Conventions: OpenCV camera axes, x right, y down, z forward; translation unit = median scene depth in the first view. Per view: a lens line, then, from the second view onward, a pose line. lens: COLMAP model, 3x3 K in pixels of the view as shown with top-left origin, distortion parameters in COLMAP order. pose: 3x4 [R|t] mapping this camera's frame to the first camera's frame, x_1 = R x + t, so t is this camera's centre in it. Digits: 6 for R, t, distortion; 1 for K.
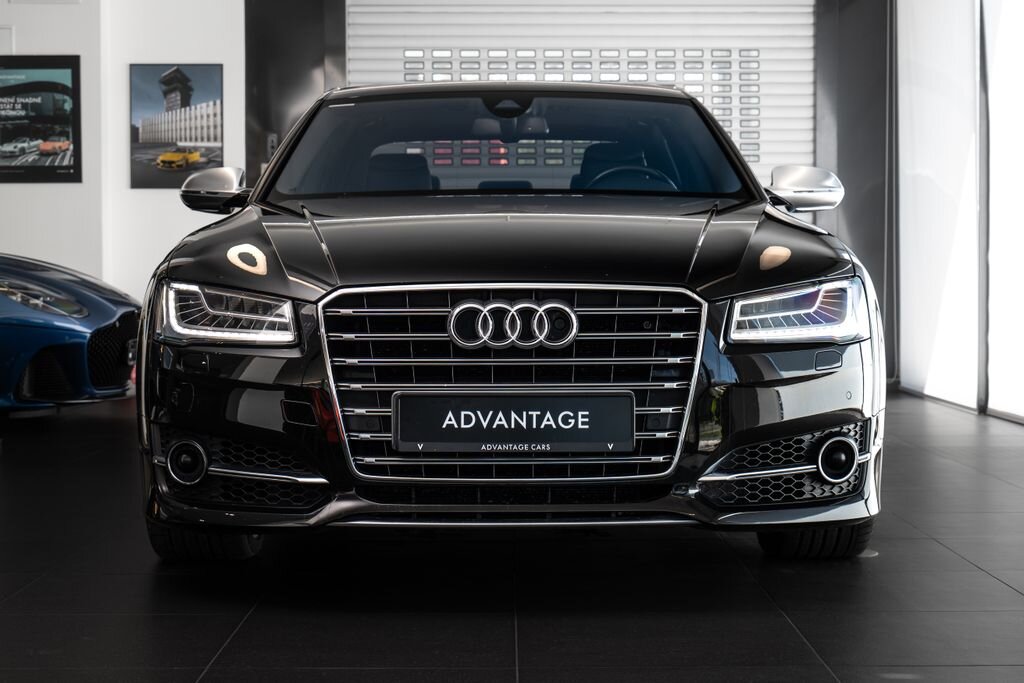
lens RADIAL K [[1835.6, 0, 506.9], [0, 1835.6, 344.0], [0, 0, 1]] dist [-0.002274, 0.000000]
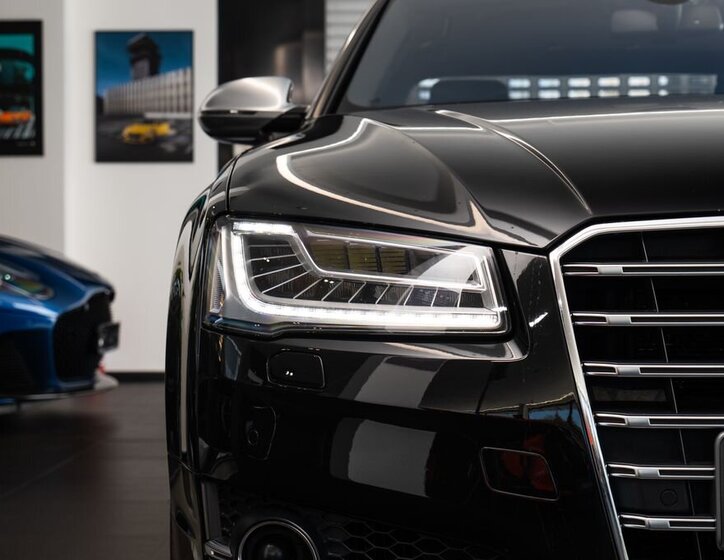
lens RADIAL K [[1617.5, 0, 365.2], [0, 1617.5, 278.3], [0, 0, 1]] dist [-0.000238, 0.000000]
pose [[0.999664, -0.002161, -0.025813, -0.140429], [0.001368, 0.999529, -0.030673, -0.001610], [0.025867, 0.030628, 0.999196, 0.551804]]
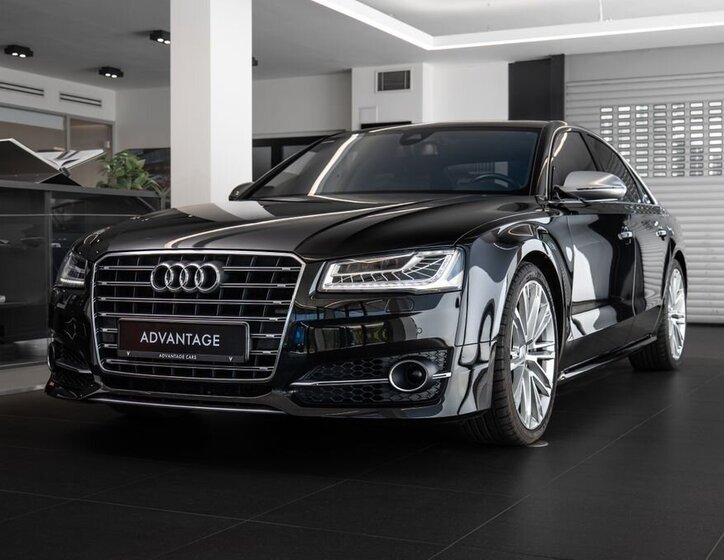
lens RADIAL K [[1092.7, 0, 362.9], [0, 1092.7, 283.2], [0, 0, 1]] dist [-0.022663, 0.000000]
pose [[0.903230, 0.013233, -0.428953, 0.518331], [-0.018106, 0.999810, -0.007282, -0.001393], [0.428775, 0.014344, 0.903298, 0.230300]]
